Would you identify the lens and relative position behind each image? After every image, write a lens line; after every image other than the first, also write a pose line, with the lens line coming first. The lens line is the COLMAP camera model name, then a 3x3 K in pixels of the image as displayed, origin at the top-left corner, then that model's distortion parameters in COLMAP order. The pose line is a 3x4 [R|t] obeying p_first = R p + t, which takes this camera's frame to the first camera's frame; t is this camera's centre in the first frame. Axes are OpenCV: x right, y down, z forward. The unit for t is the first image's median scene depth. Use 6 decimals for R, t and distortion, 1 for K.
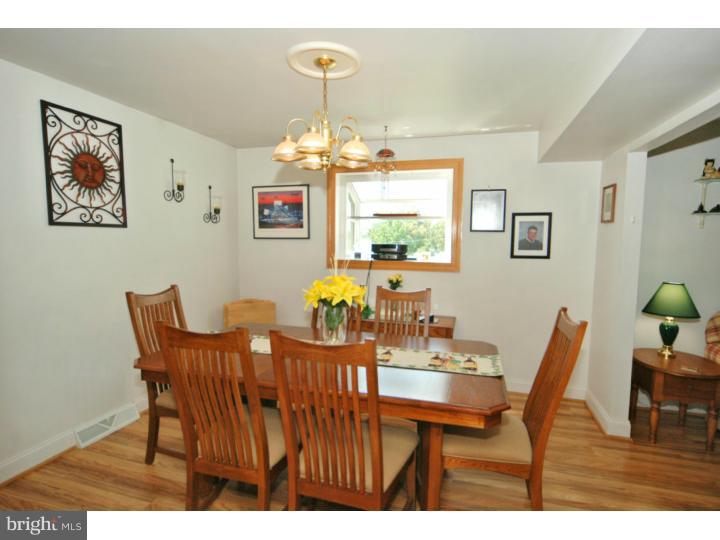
lens RADIAL K [[385.6, 0, 363.8], [0, 385.6, 272.4], [0, 0, 1]] dist [-0.001314, -0.000205]
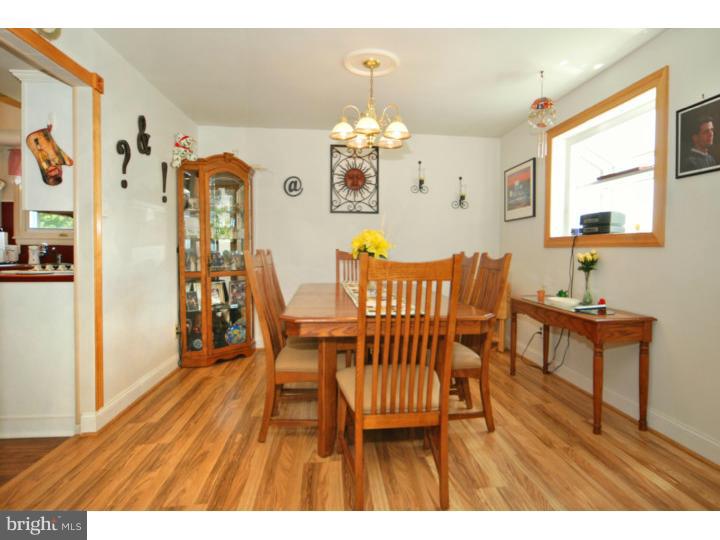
lens RADIAL K [[402.8, 0, 361.7], [0, 402.8, 257.4], [0, 0, 1]] dist [-0.003305, -0.000852]
pose [[0.377823, 0.016343, -0.925734, 0.861155], [-0.090039, 0.995754, -0.019169, 0.093645], [0.921490, 0.090595, 0.377690, 0.399376]]
